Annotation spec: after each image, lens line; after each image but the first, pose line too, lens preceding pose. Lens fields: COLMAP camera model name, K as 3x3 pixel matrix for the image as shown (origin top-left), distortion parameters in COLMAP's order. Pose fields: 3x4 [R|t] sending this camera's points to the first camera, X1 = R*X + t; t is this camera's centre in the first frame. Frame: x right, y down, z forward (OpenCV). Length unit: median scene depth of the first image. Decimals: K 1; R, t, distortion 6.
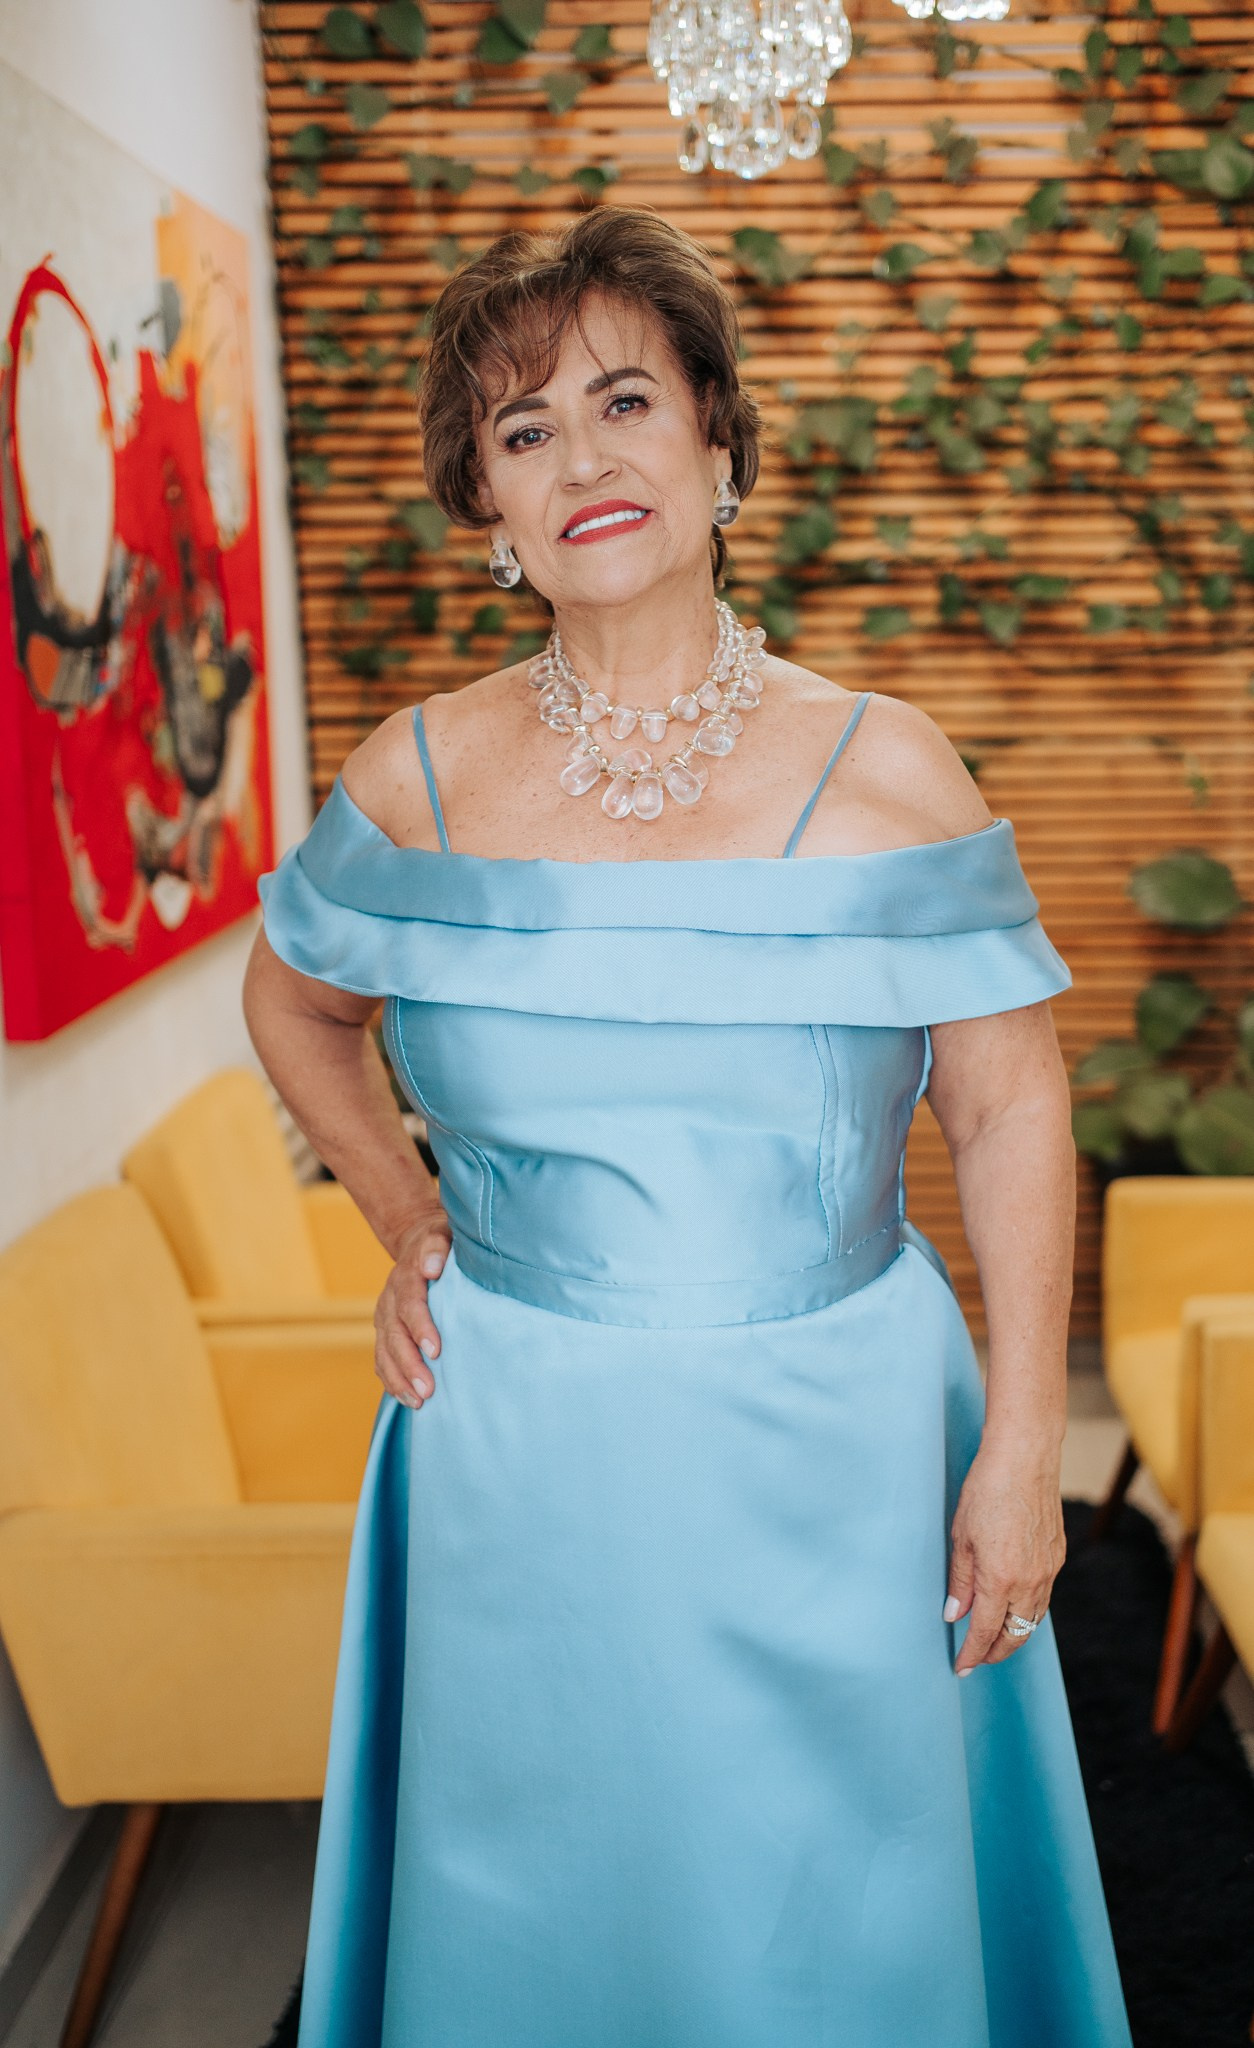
lens RADIAL K [[2135.1, 0, 703.5], [0, 2135.1, 1065.6], [0, 0, 1]] dist [-0.008887, 0.124538]
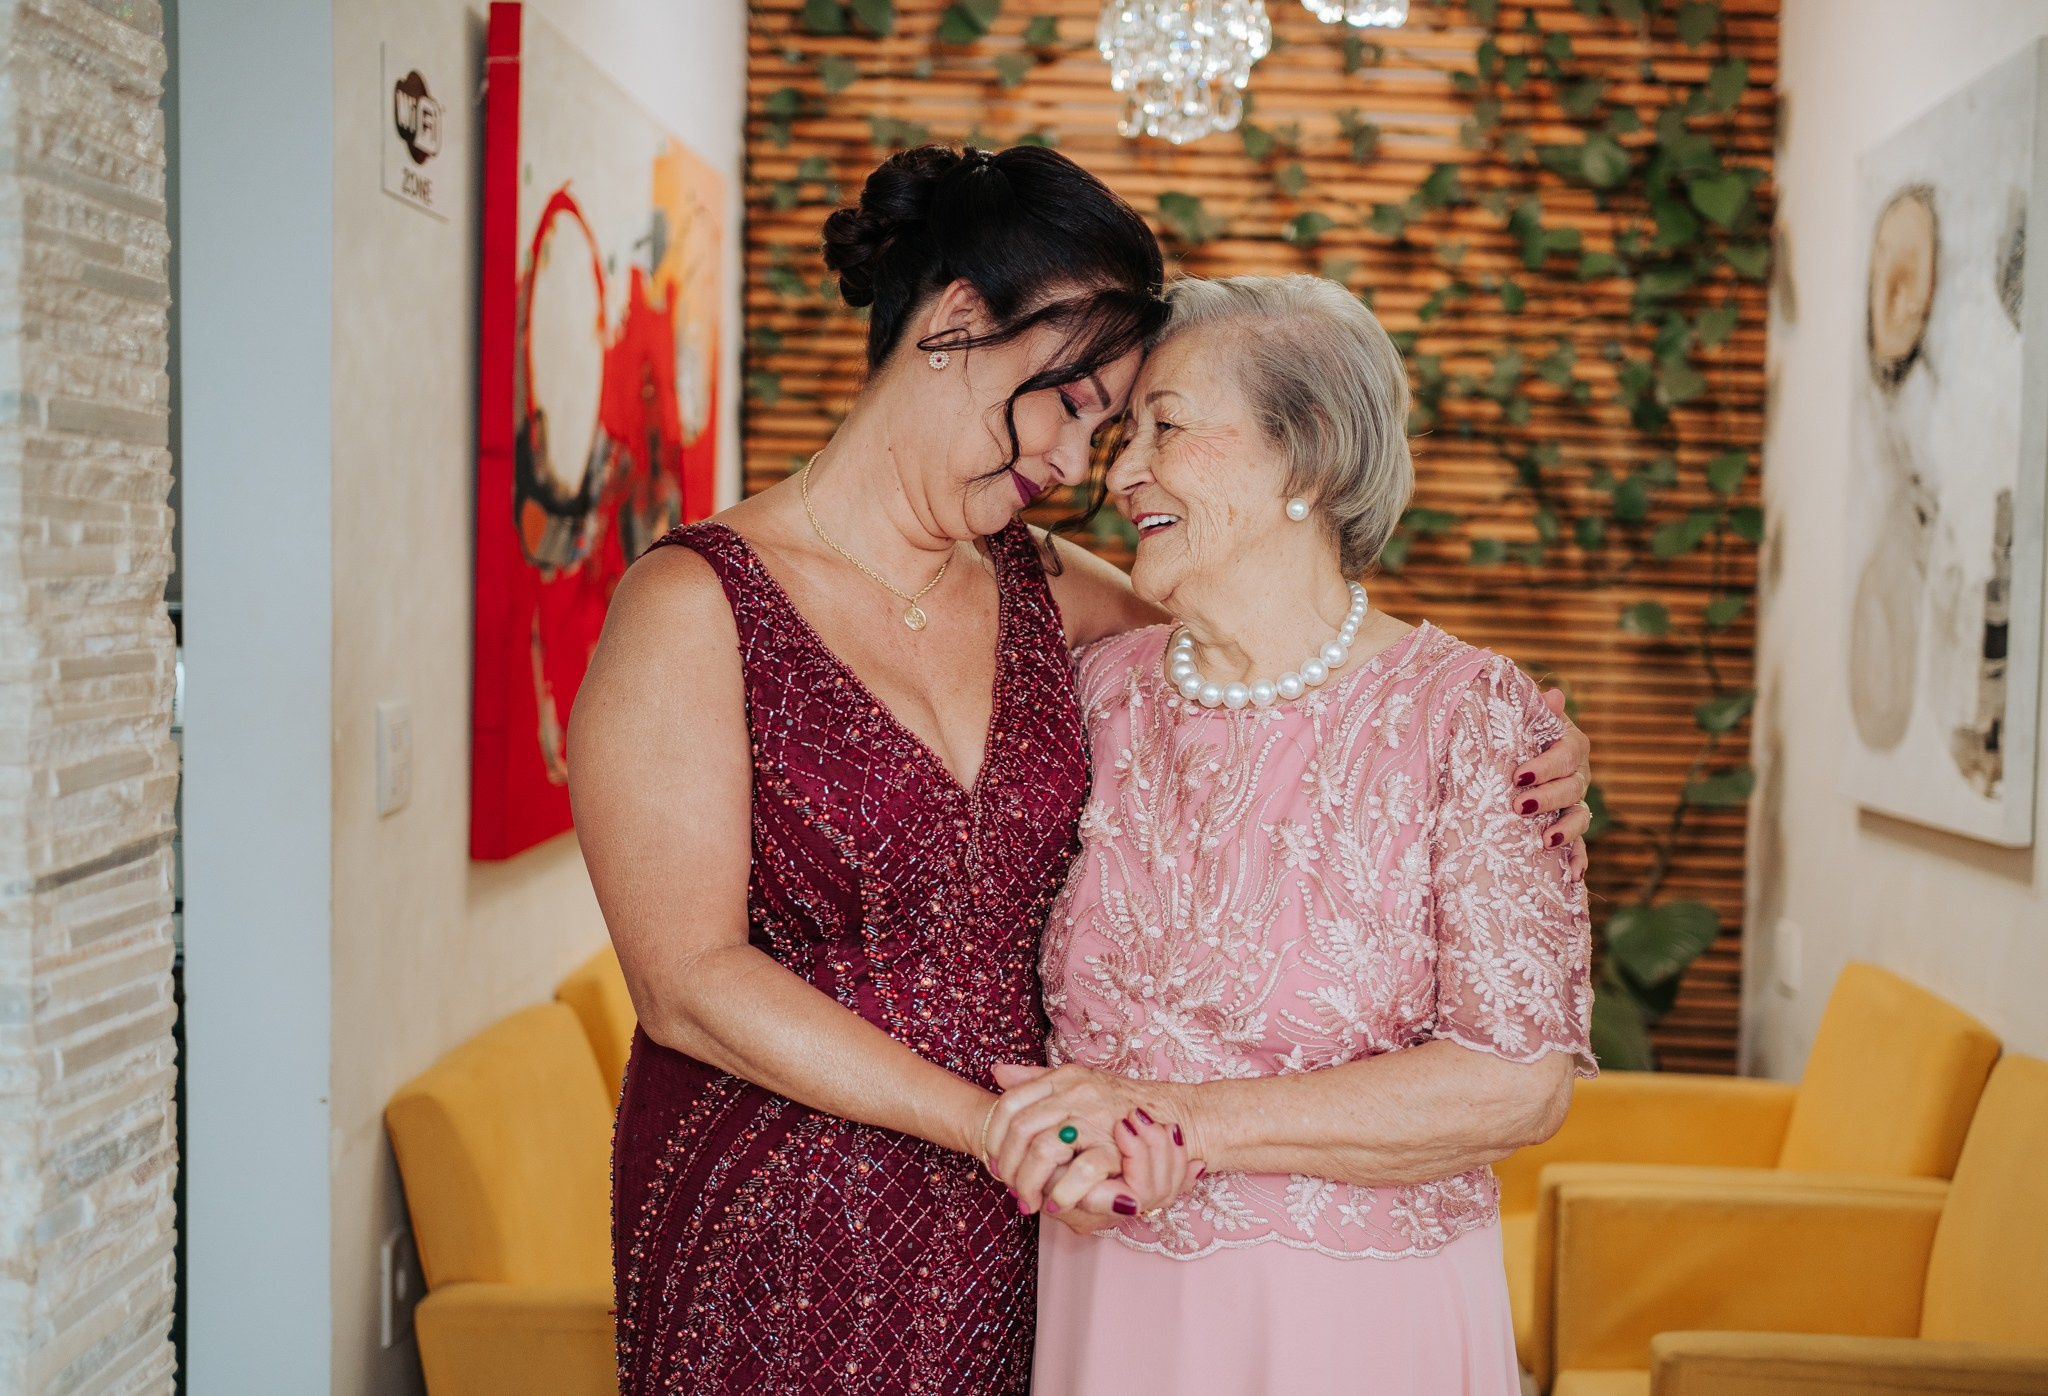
lens RADIAL K [[2155.8, 0, 1085.2], [0, 2155.8, 714.1], [0, 0, 1]] dist [0.017658, 0.024866]
pose [[0.998872, 0.047101, -0.006023, -0.004640], [-0.047480, 0.988909, -0.140732, 0.036265], [-0.000672, 0.140859, 0.990029, -0.071621]]
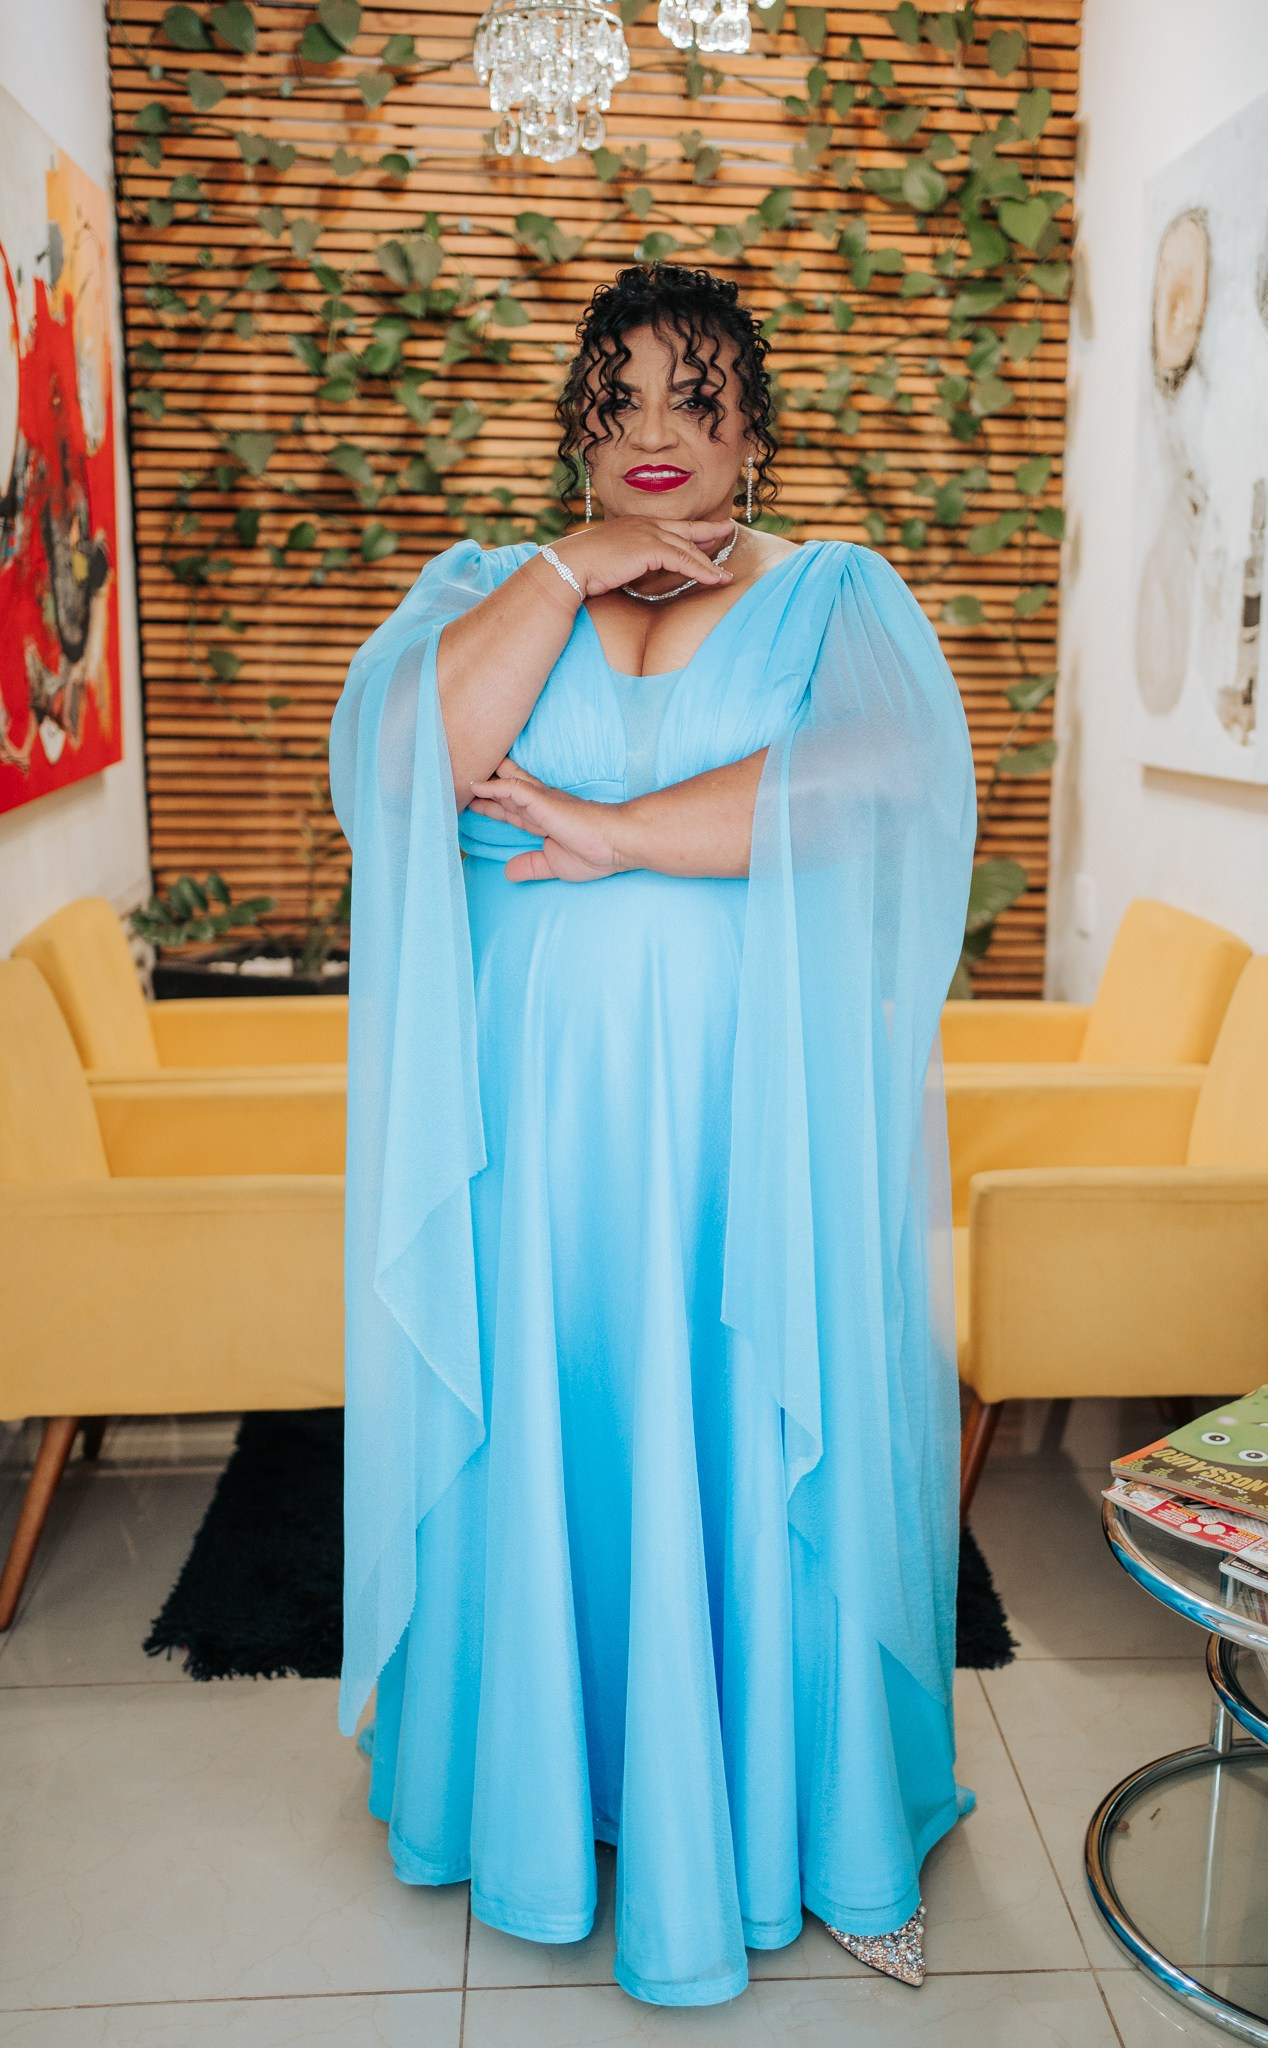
lens RADIAL K [[2084.8, 0, 675.0], [0, 2084.8, 1023.7], [0, 0, 1]] dist [-0.018524, 0.160567]
pose [[0.993512, 0.008175, 0.113430, -0.026325], [-0.006496, 0.999864, -0.015166, 0.075708], [-0.113539, 0.014331, 0.993430, -0.155461]]
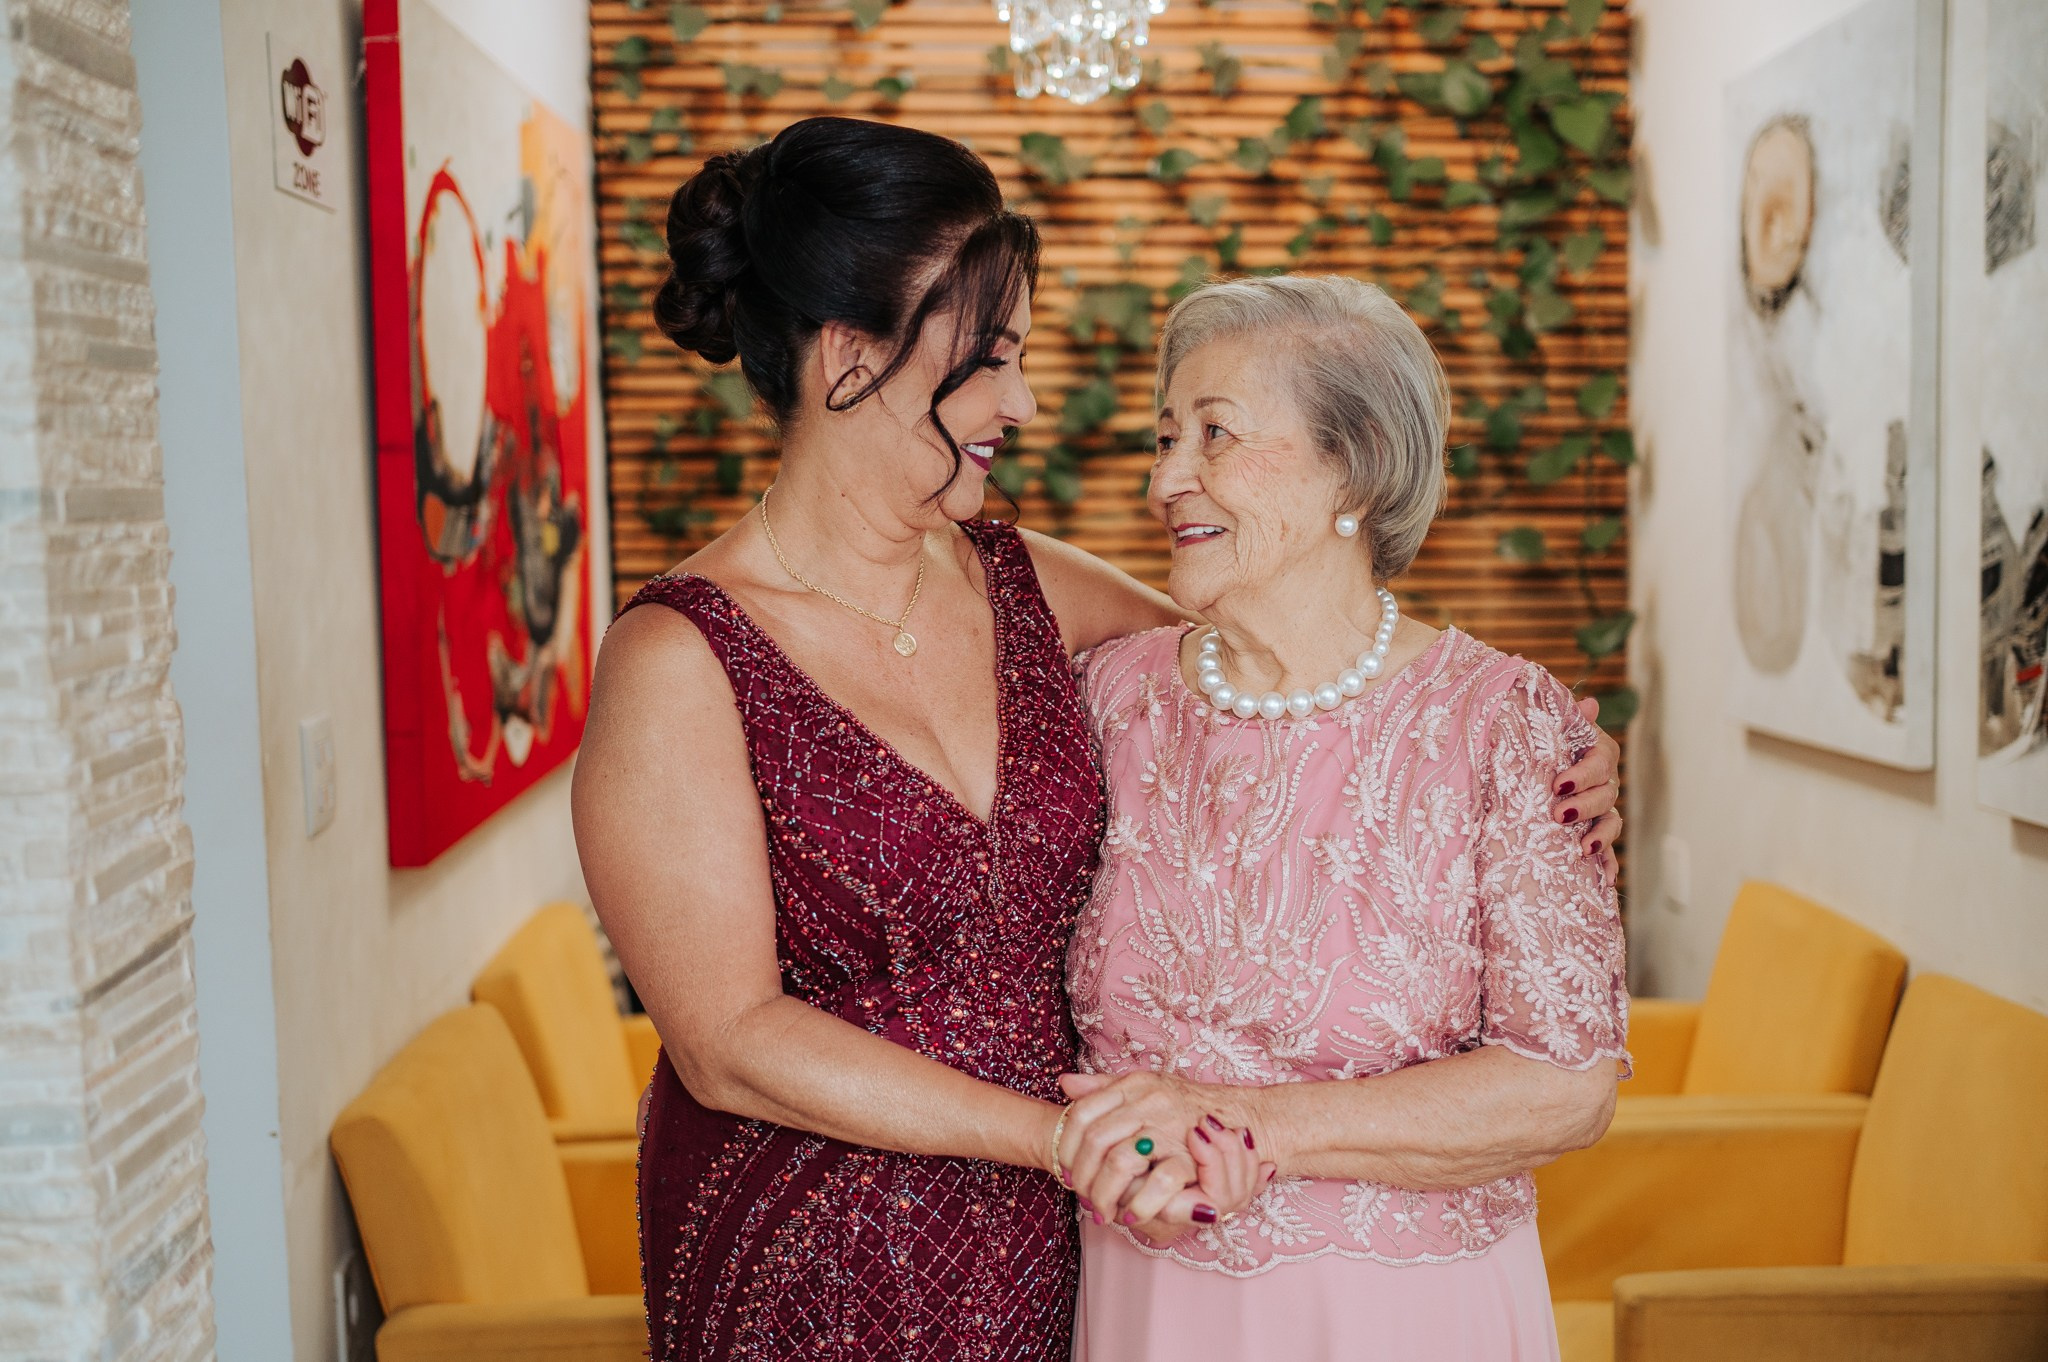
lens RADIAL K [[2172.1, 0, 1045.9], [0, 2172.1, 699.4], [0, 0, 1]] dist [-0.003059, 0.042646]
pose [[0.998000, -0.001087, 0.063206, -0.043411], [0.007893, 0.994169, -0.107542, 0.016194], [-0.062721, 0.107826, 0.992189, -0.071313]]
